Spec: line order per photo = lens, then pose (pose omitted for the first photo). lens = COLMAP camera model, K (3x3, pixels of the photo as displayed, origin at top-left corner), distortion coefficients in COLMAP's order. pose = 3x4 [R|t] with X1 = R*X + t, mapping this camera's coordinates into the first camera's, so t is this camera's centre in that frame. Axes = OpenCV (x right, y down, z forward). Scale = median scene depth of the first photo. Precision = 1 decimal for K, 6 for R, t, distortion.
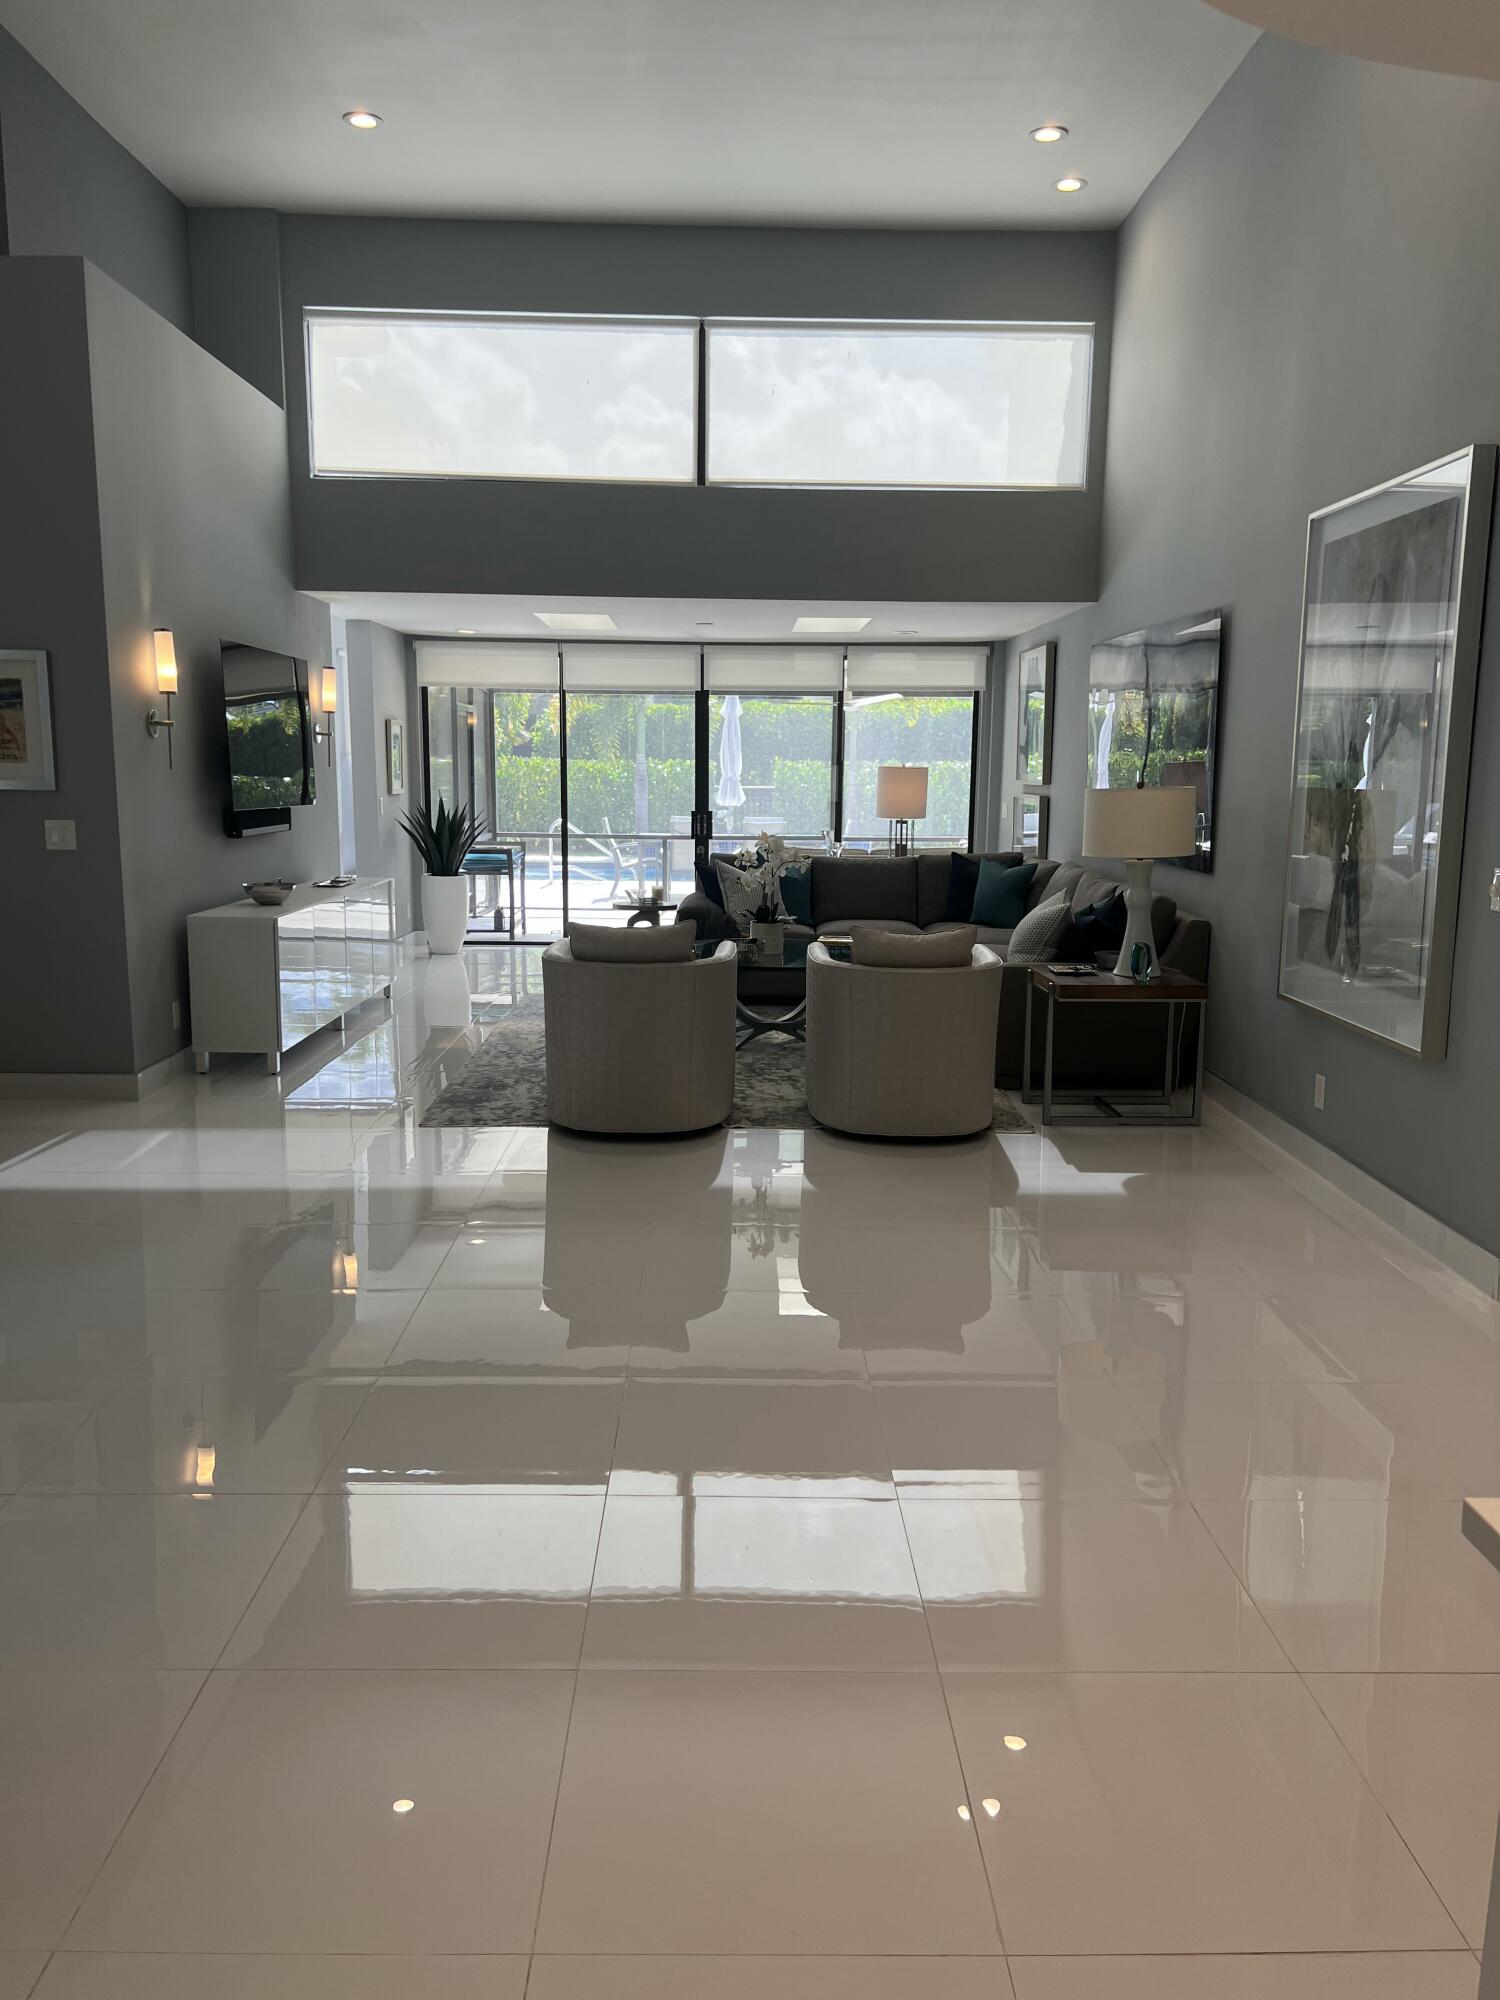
lens RADIAL K [[1504.1, 0, 750.4], [0, 1504.1, 1002.1], [0, 0, 1]] dist [-0.001070, -0.000176]
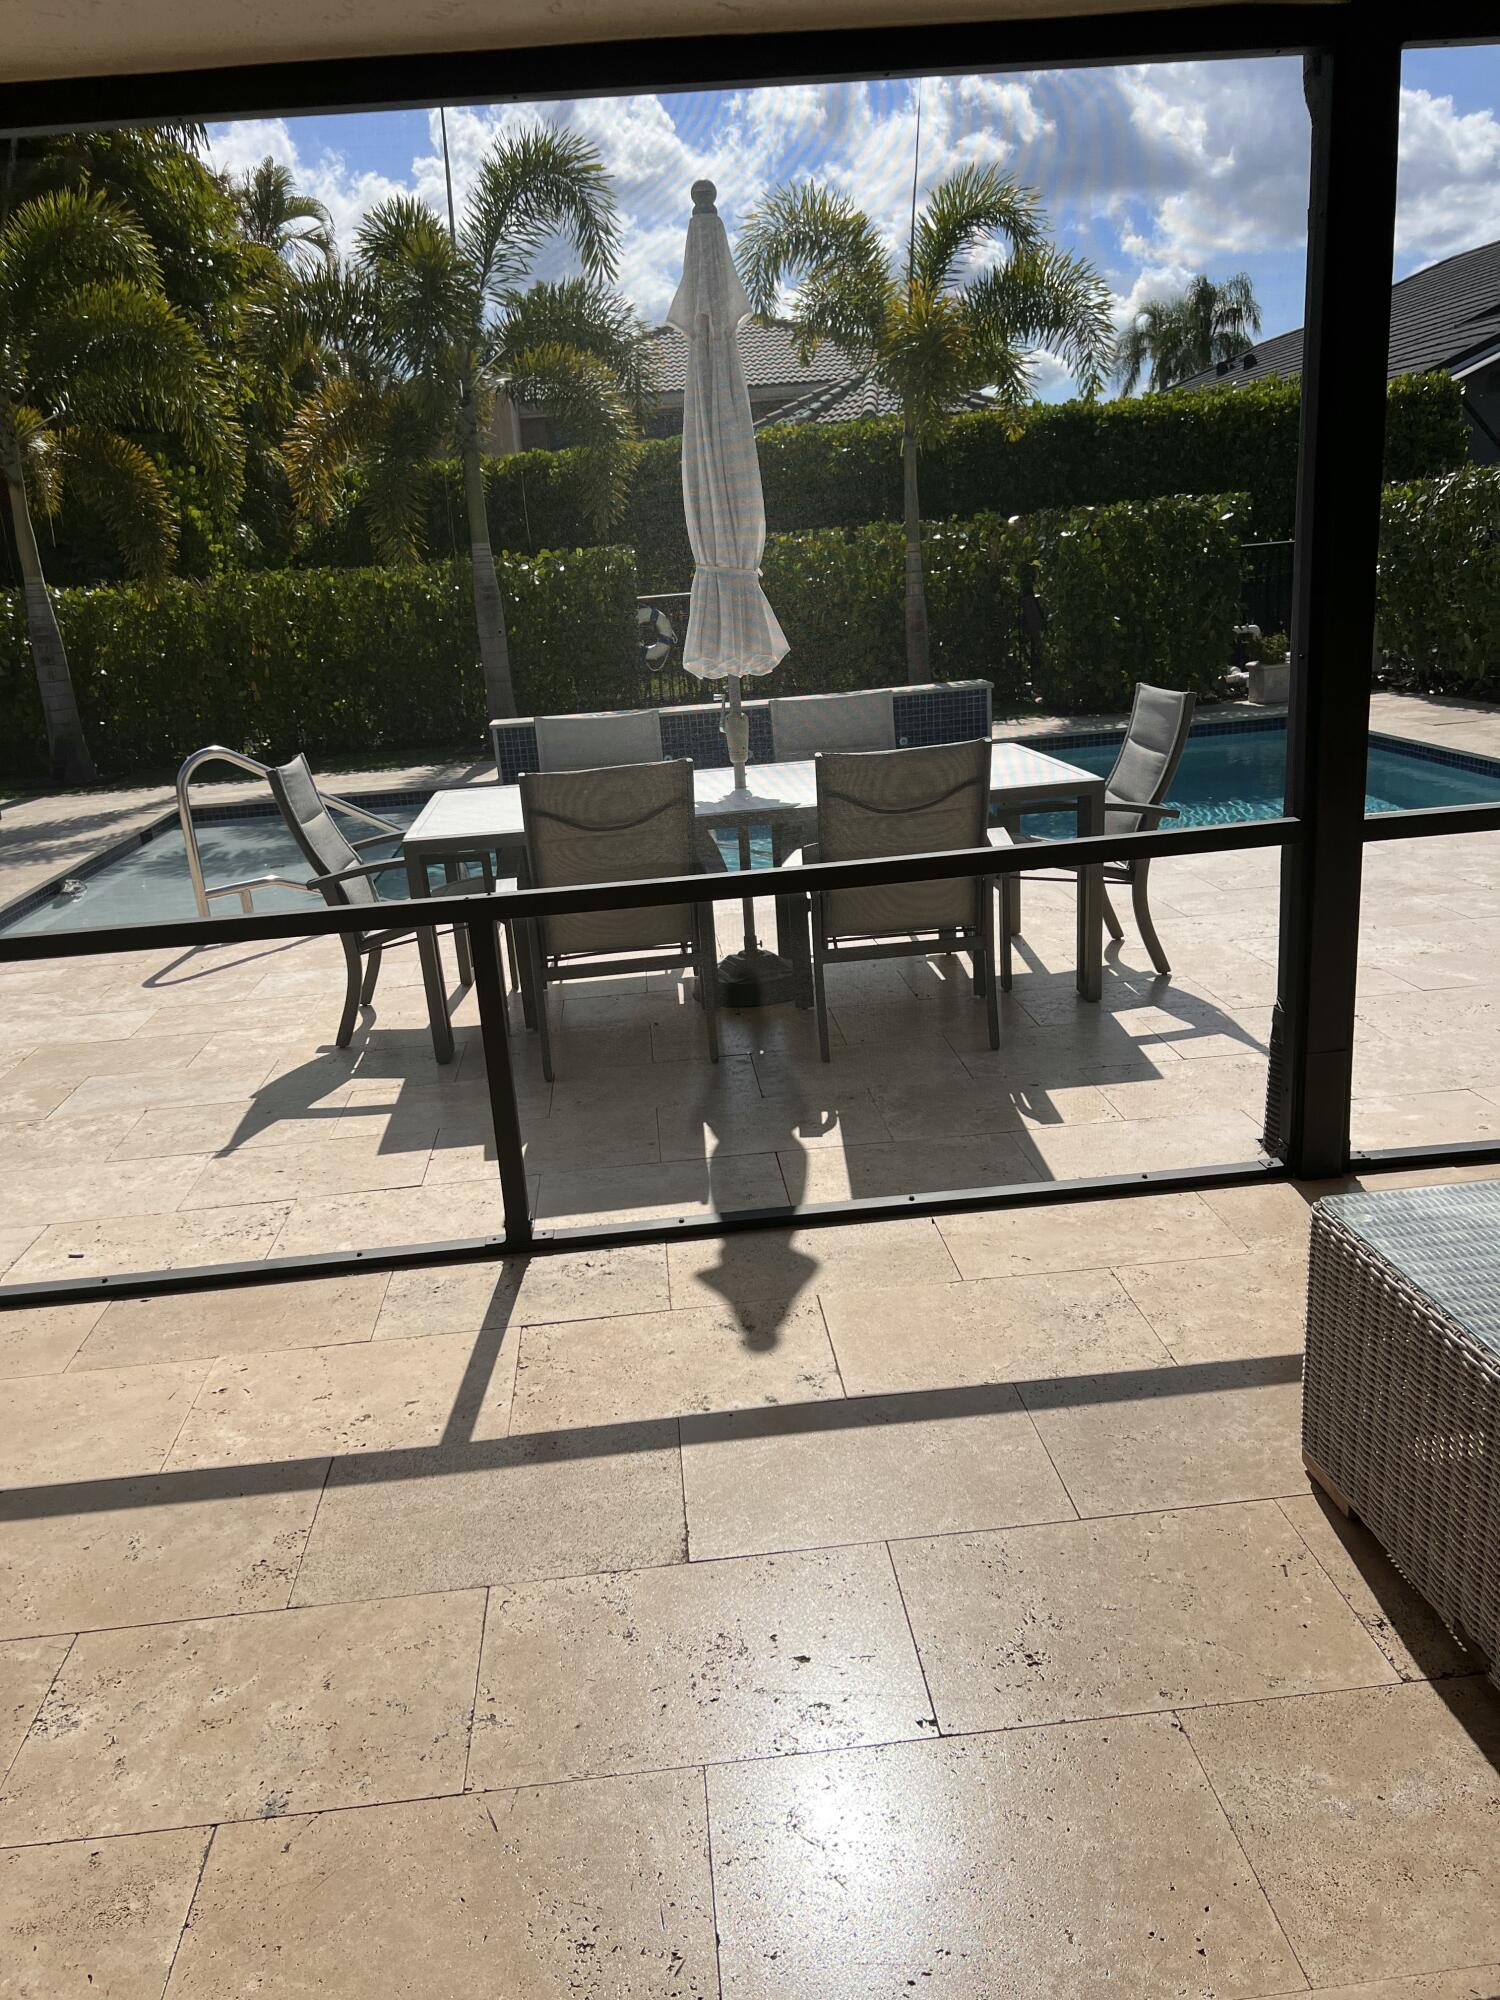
lens RADIAL K [[1504.1, 0, 747.3], [0, 1504.1, 1002.0], [0, 0, 1]] dist [-0.001070, -0.000176]
pose [[0.993716, -0.100697, 0.048869, -0.024463], [0.093596, 0.987011, 0.130570, -0.071493], [-0.061382, -0.125175, 0.990234, 0.478154]]
